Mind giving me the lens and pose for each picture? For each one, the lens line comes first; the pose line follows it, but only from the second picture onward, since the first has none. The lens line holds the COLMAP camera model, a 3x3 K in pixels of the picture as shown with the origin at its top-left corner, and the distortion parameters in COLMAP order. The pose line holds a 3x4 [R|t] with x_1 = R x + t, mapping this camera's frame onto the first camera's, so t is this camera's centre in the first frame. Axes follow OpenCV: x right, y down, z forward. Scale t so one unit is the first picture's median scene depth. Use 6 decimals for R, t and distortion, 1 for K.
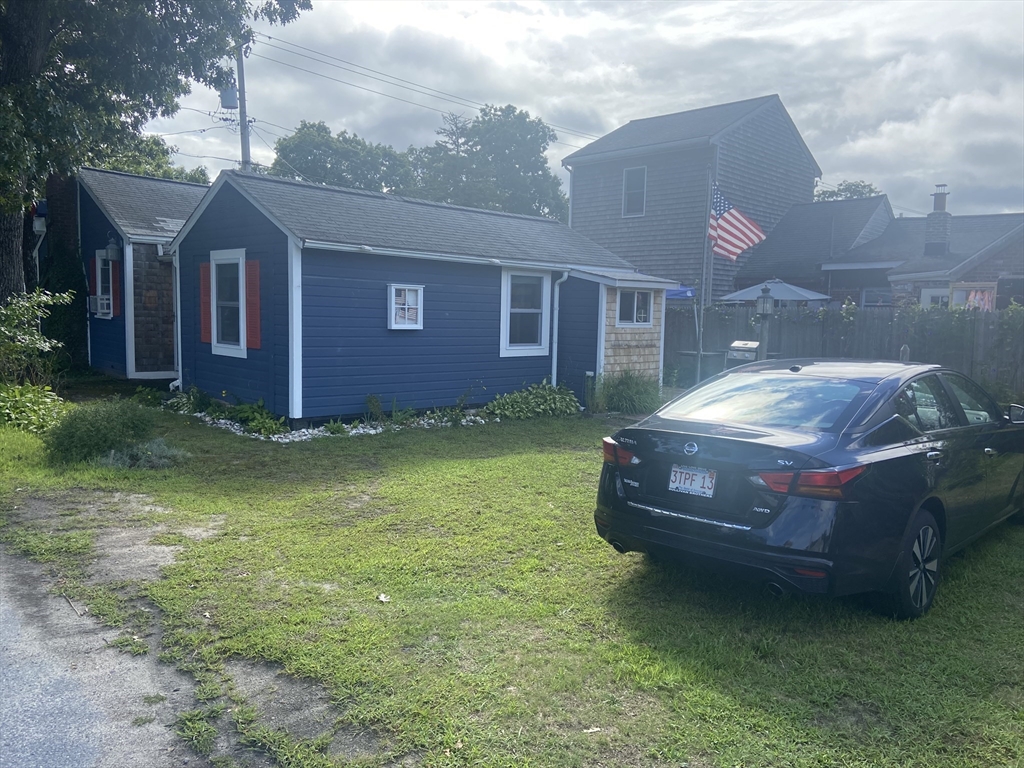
lens RADIAL K [[780.0, 0, 512.0], [0, 780.0, 384.0], [0, 0, 1]] dist [0.069079, -0.004000]
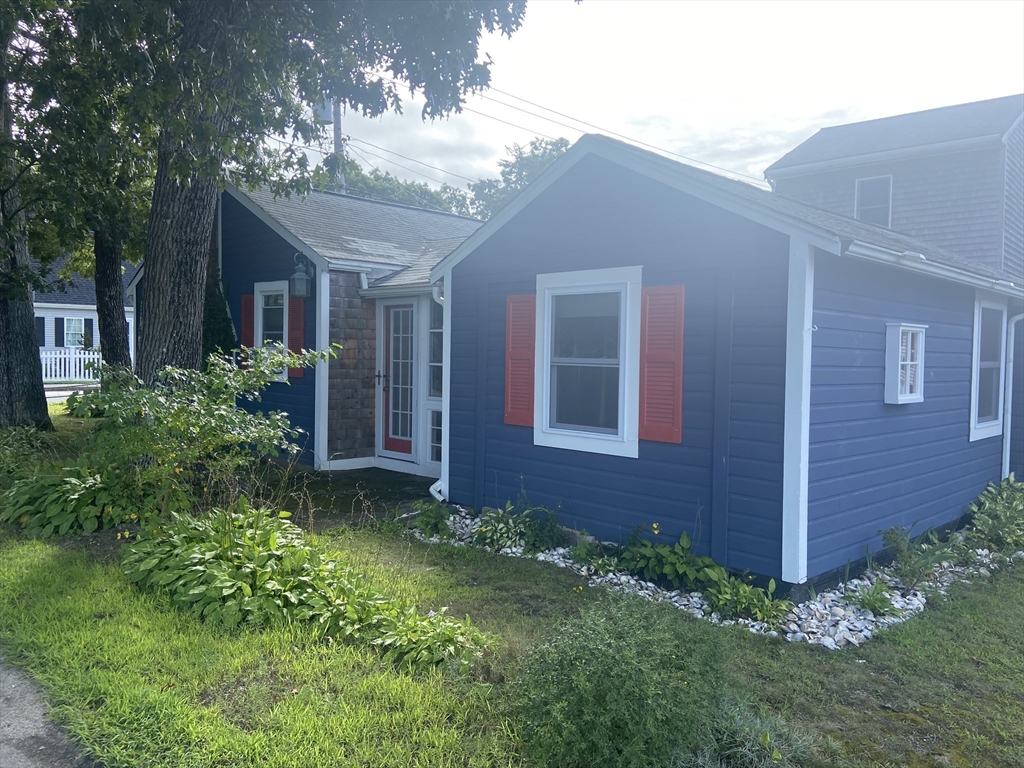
lens RADIAL K [[780.0, 0, 512.0], [0, 780.0, 384.0], [0, 0, 1]] dist [0.069079, -0.004000]
pose [[0.999836, -0.008459, 0.016044, -0.328609], [0.009328, 0.998449, -0.054884, -0.041948], [-0.015555, 0.055025, 0.998364, 0.328390]]
